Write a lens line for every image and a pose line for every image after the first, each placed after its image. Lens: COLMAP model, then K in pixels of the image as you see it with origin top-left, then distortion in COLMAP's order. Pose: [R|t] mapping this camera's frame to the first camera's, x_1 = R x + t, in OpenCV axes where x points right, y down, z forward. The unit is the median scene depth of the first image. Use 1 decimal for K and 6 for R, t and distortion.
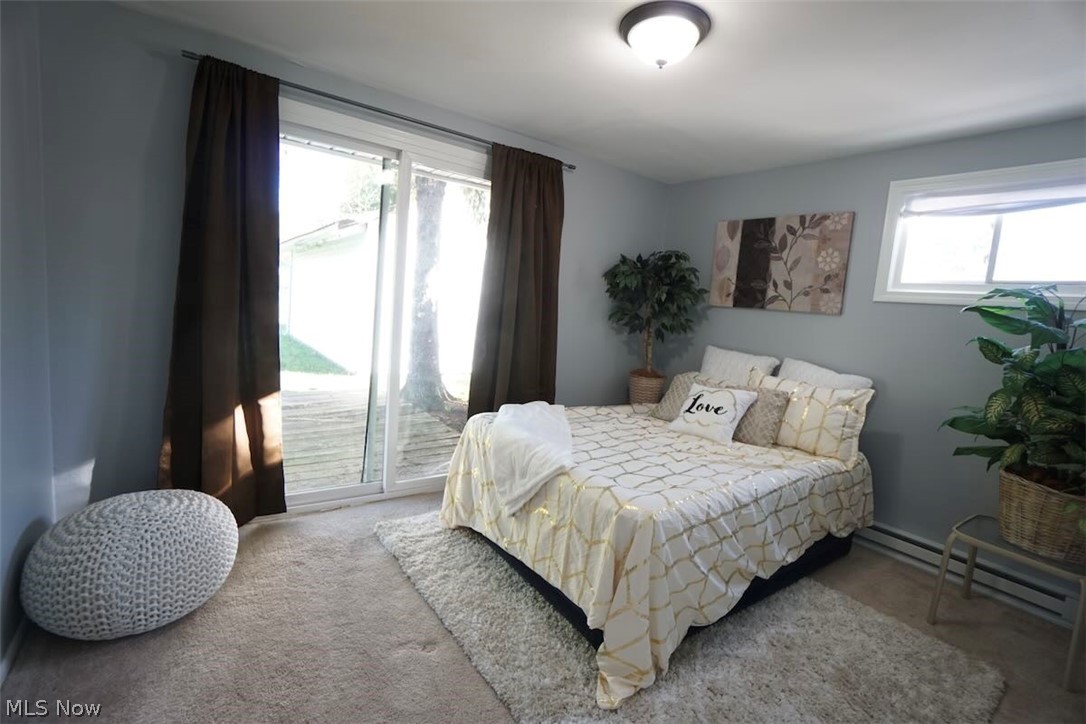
lens RADIAL K [[497.1, 0, 542.1], [0, 497.1, 364.0], [0, 0, 1]] dist [-0.016612, 0.001634]
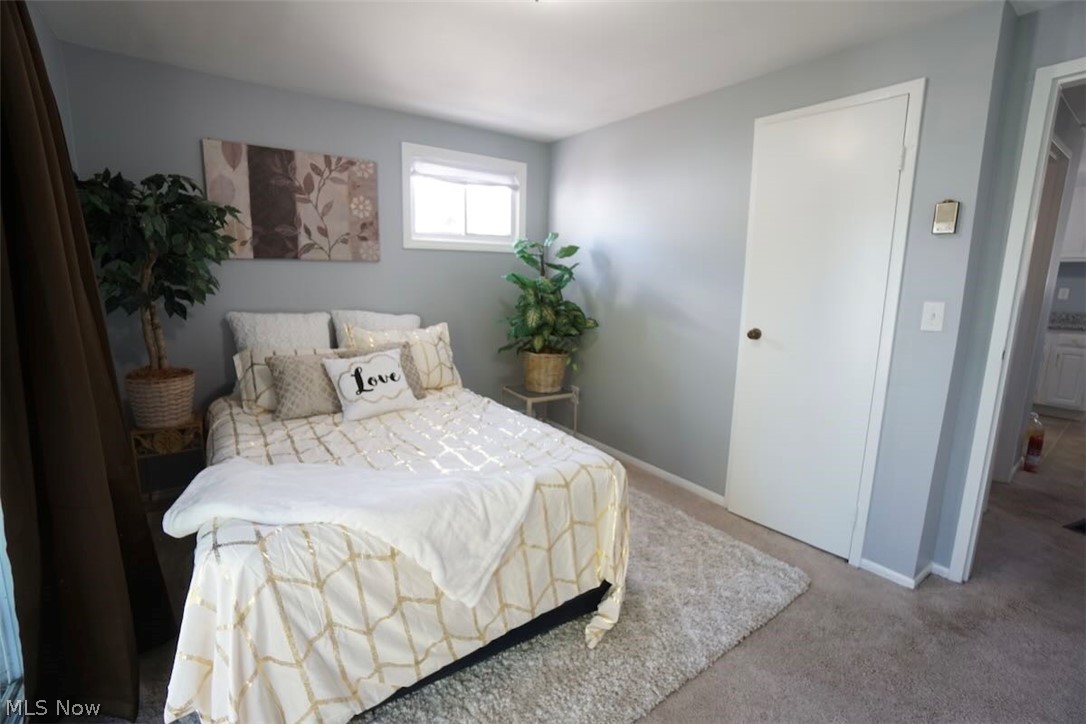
lens RADIAL K [[497.1, 0, 541.2], [0, 497.1, 352.9], [0, 0, 1]] dist [-0.016612, 0.001634]
pose [[0.003560, -0.245947, 0.969277, -0.458487], [0.111879, 0.963295, 0.244019, -0.125674], [-0.993715, 0.107573, 0.030946, 0.612083]]
